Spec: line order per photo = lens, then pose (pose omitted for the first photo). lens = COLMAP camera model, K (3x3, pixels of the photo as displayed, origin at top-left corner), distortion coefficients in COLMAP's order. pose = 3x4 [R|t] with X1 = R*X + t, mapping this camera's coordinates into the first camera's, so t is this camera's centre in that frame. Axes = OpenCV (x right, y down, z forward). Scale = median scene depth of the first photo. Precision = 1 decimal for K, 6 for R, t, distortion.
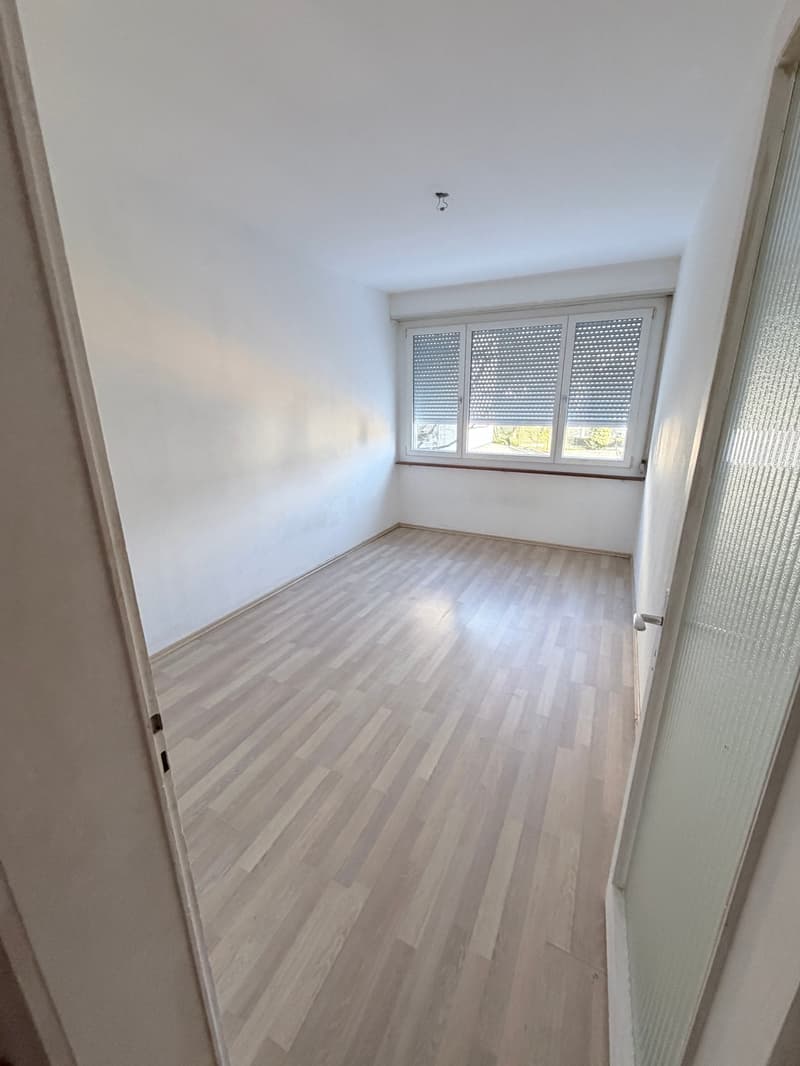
lens RADIAL K [[426.8, 0, 399.4], [0, 426.8, 530.5], [0, 0, 1]] dist [0.004547, -0.000382]
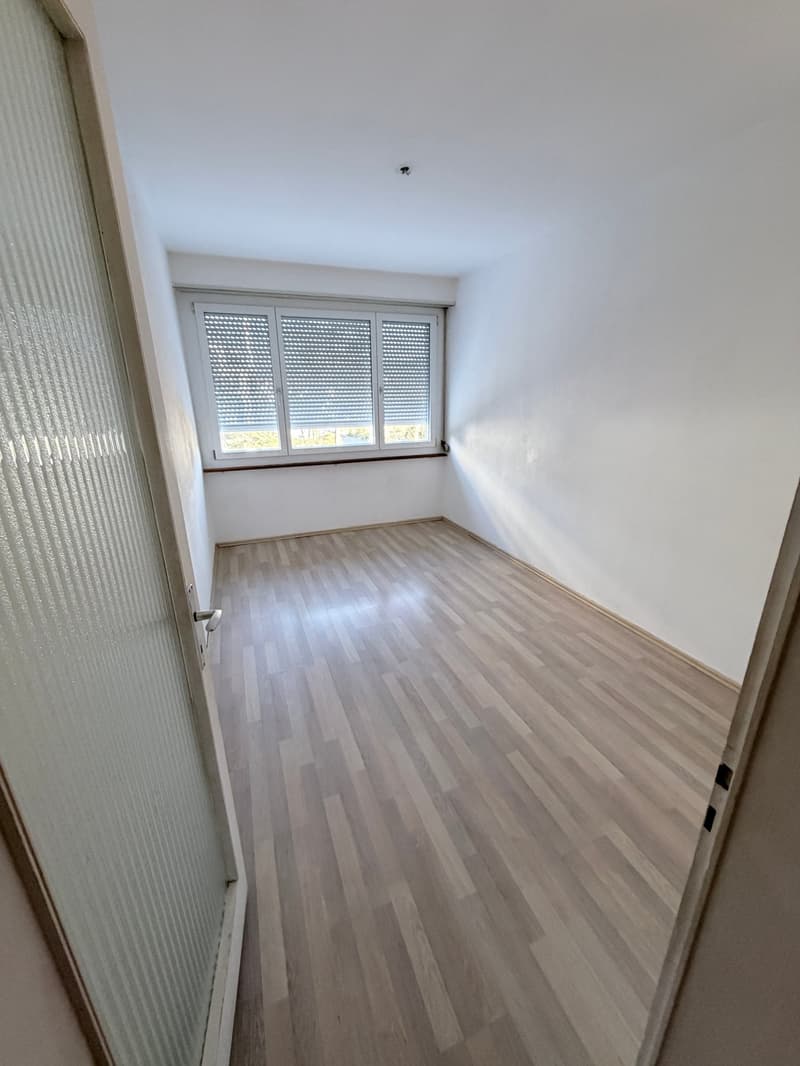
lens RADIAL K [[426.8, 0, 406.2], [0, 426.8, 529.7], [0, 0, 1]] dist [0.004547, -0.000382]
pose [[0.665218, -0.232816, 0.709424, -0.427368], [0.222038, 0.968842, 0.109749, -0.067951], [-0.712871, 0.084512, 0.696185, 0.224348]]
